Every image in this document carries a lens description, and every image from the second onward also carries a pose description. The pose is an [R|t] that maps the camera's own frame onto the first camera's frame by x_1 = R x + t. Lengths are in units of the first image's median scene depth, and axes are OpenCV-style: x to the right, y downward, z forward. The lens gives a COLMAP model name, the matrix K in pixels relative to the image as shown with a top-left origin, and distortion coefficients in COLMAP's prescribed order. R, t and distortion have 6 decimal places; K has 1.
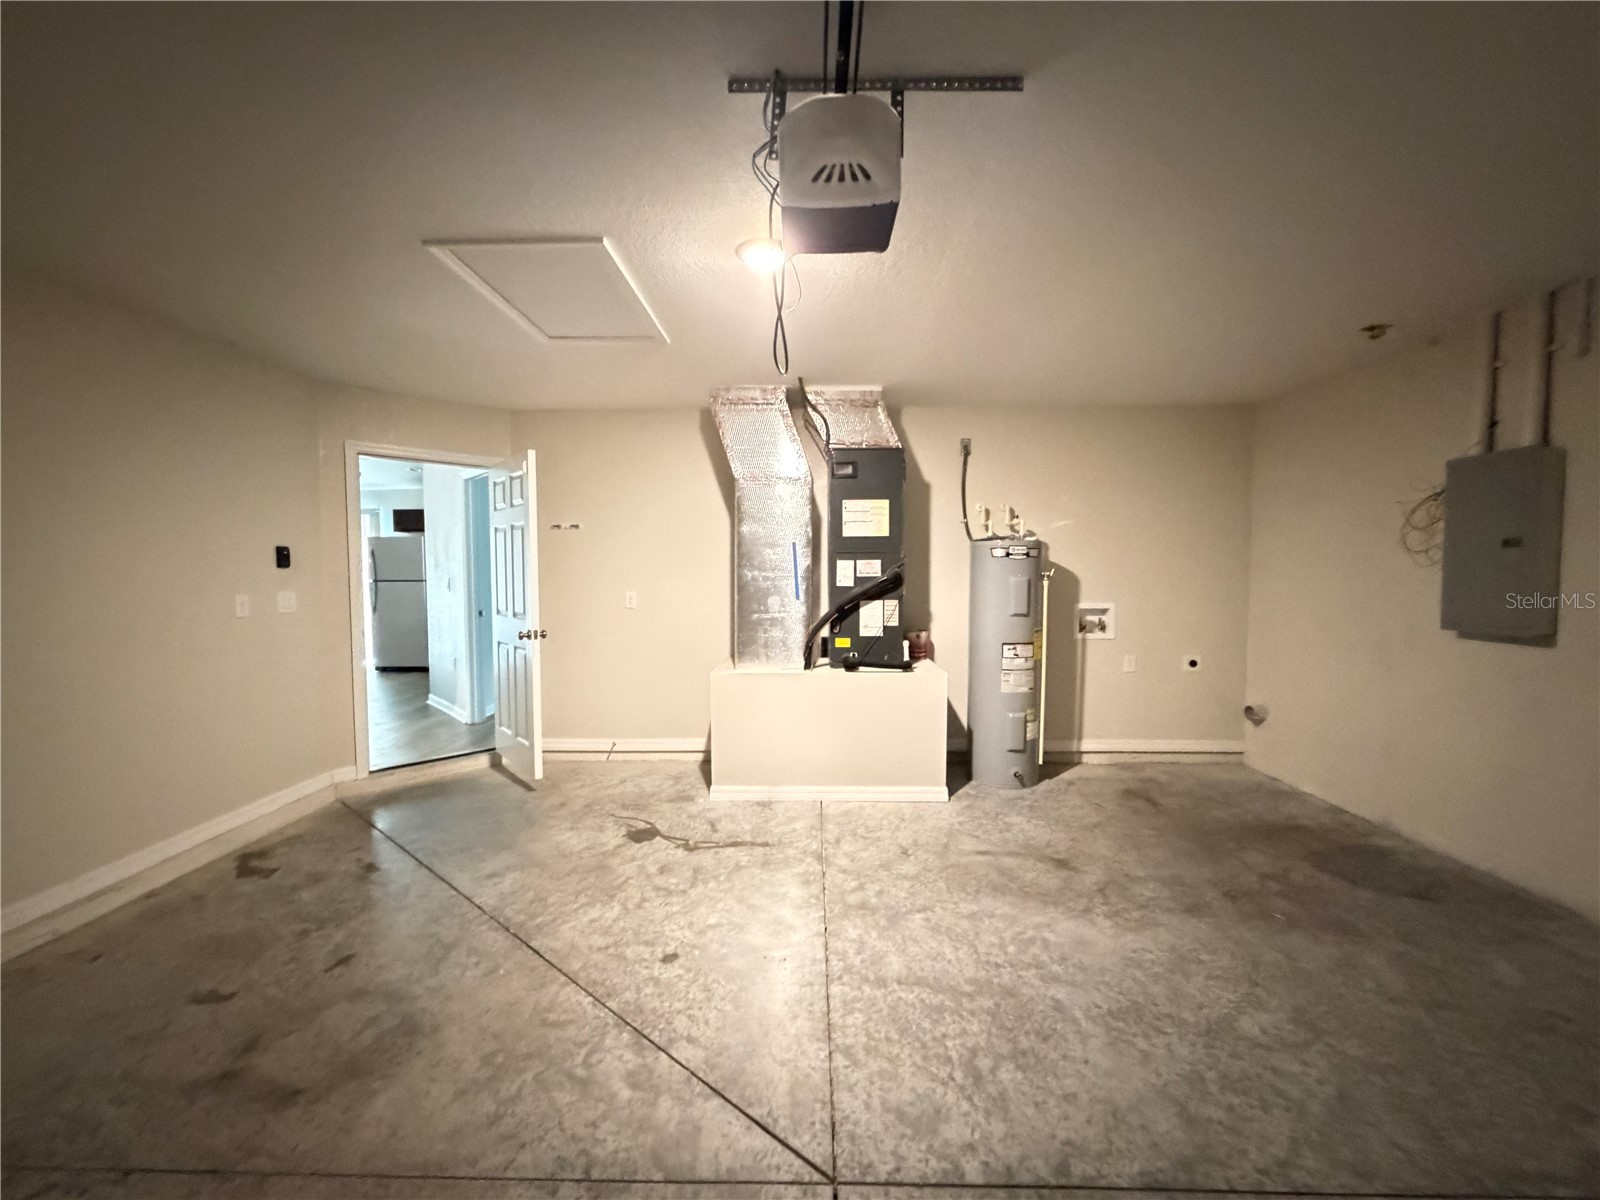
lens RADIAL K [[635.1, 0, 795.6], [0, 635.1, 602.9], [0, 0, 1]] dist [-0.000077, 0.000124]
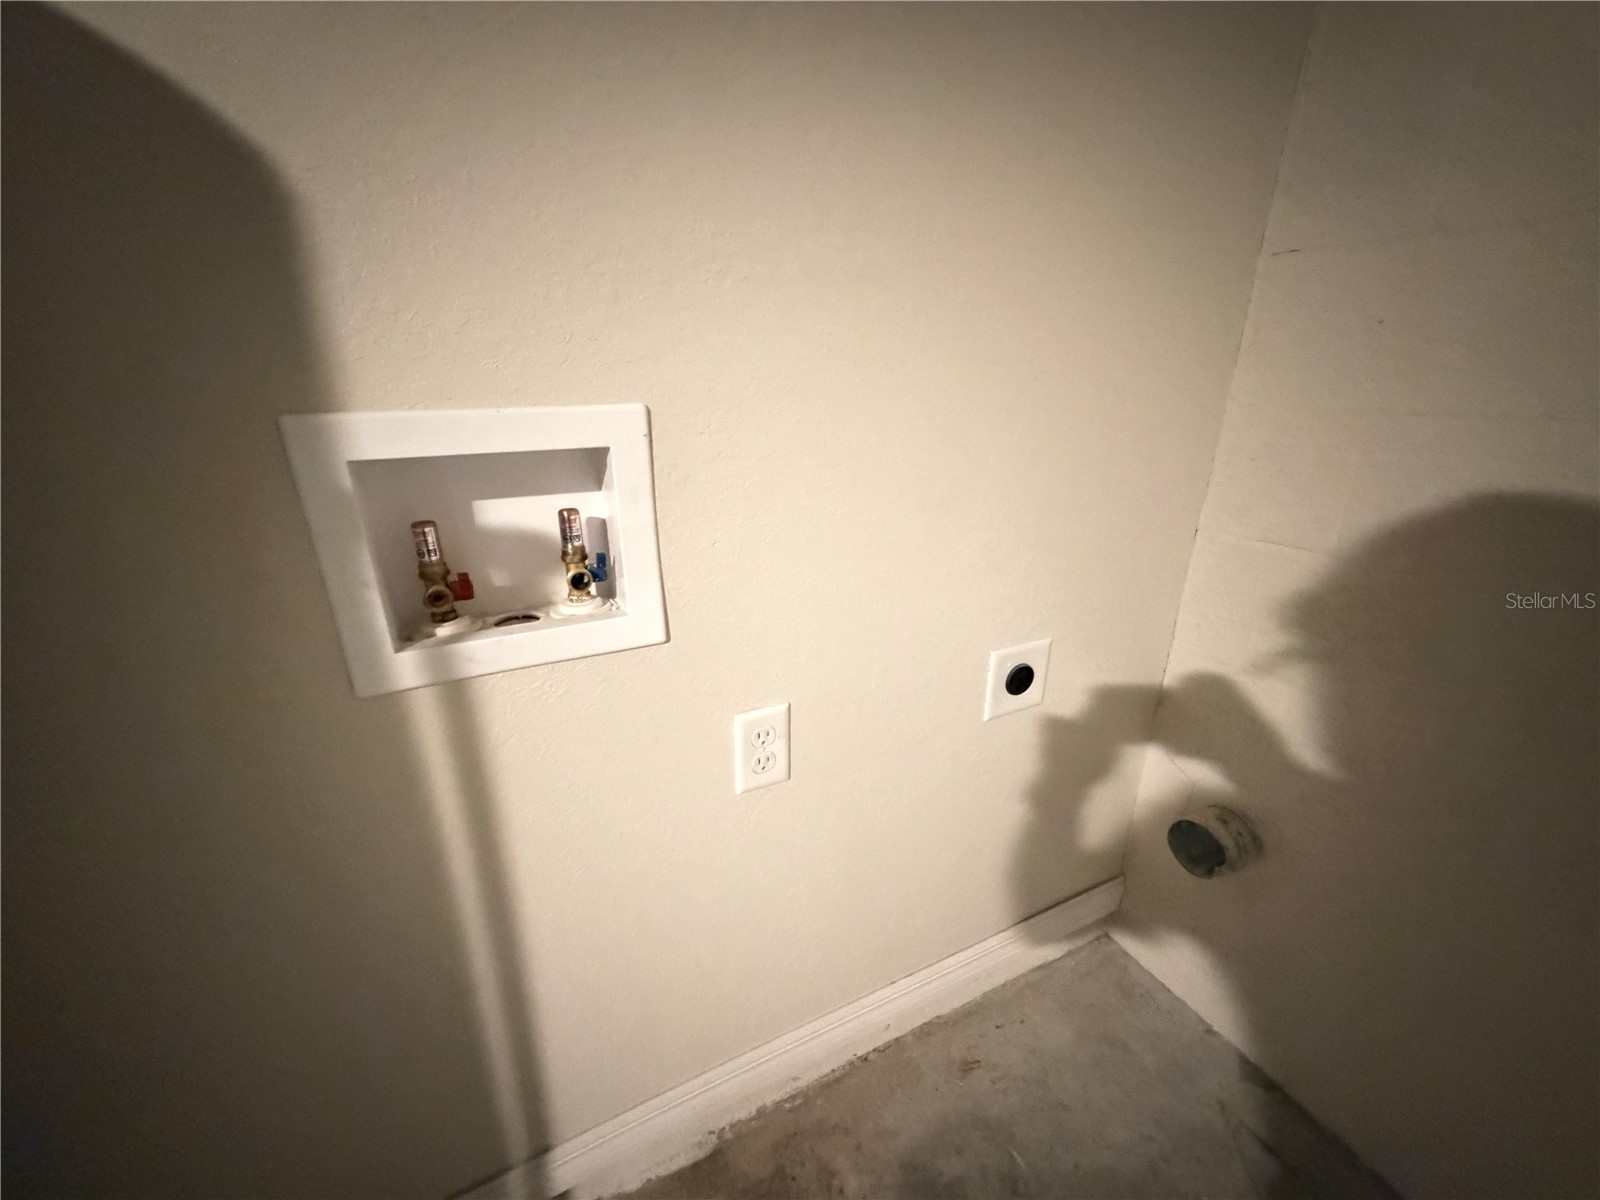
lens RADIAL K [[635.1, 0, 795.6], [0, 635.1, 602.9], [0, 0, 1]] dist [-0.000077, 0.000124]
pose [[0.882988, -0.163572, 0.439972, 0.460748], [0.024169, 0.951918, 0.305398, 0.000149], [-0.468772, -0.259029, 0.844486, 0.851109]]
